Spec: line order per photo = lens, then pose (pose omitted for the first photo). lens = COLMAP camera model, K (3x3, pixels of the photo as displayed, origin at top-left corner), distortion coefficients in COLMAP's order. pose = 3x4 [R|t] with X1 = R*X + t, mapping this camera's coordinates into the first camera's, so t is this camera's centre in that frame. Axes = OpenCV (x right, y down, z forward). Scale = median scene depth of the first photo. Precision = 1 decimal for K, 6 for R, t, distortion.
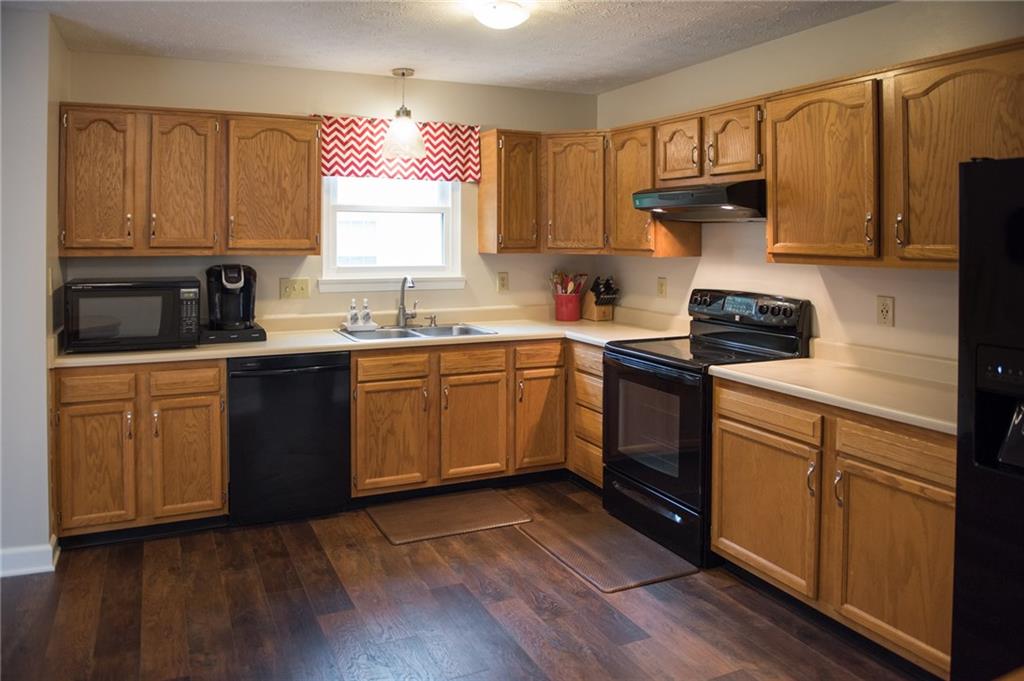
lens RADIAL K [[716.5, 0, 500.6], [0, 716.5, 241.8], [0, 0, 1]] dist [-0.034072, 0.001283]
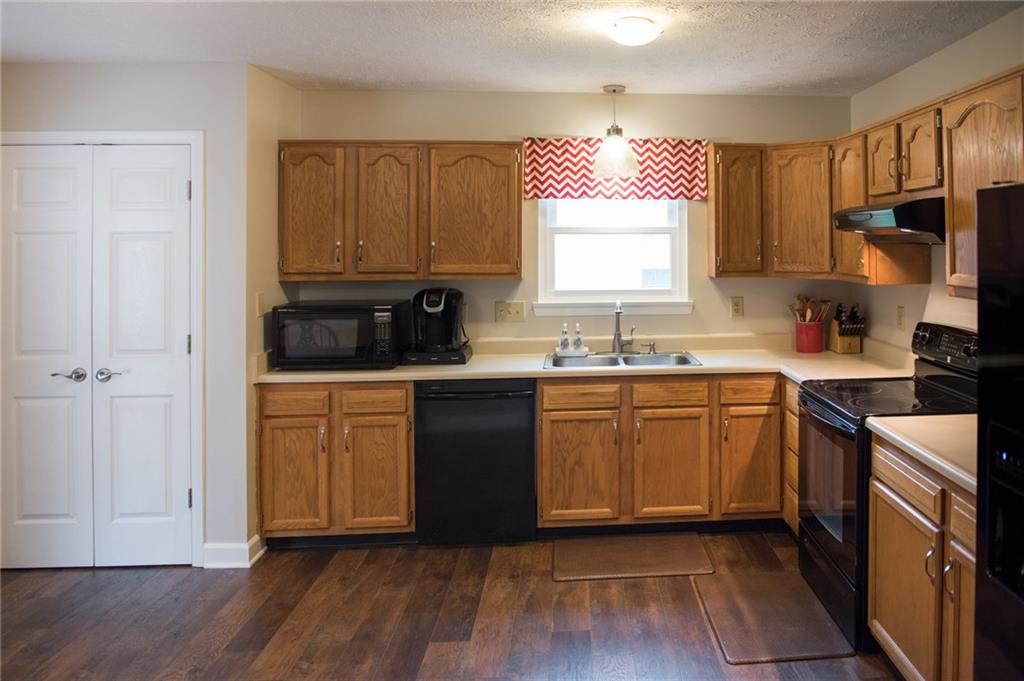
lens RADIAL K [[779.9, 0, 694.4], [0, 779.9, 241.1], [0, 0, 1]] dist [-0.027664, 0.001595]
pose [[0.955450, -0.006449, -0.295082, 0.300033], [0.003558, 0.999940, -0.010335, -0.023023], [0.295131, 0.008824, 0.955416, 0.035436]]
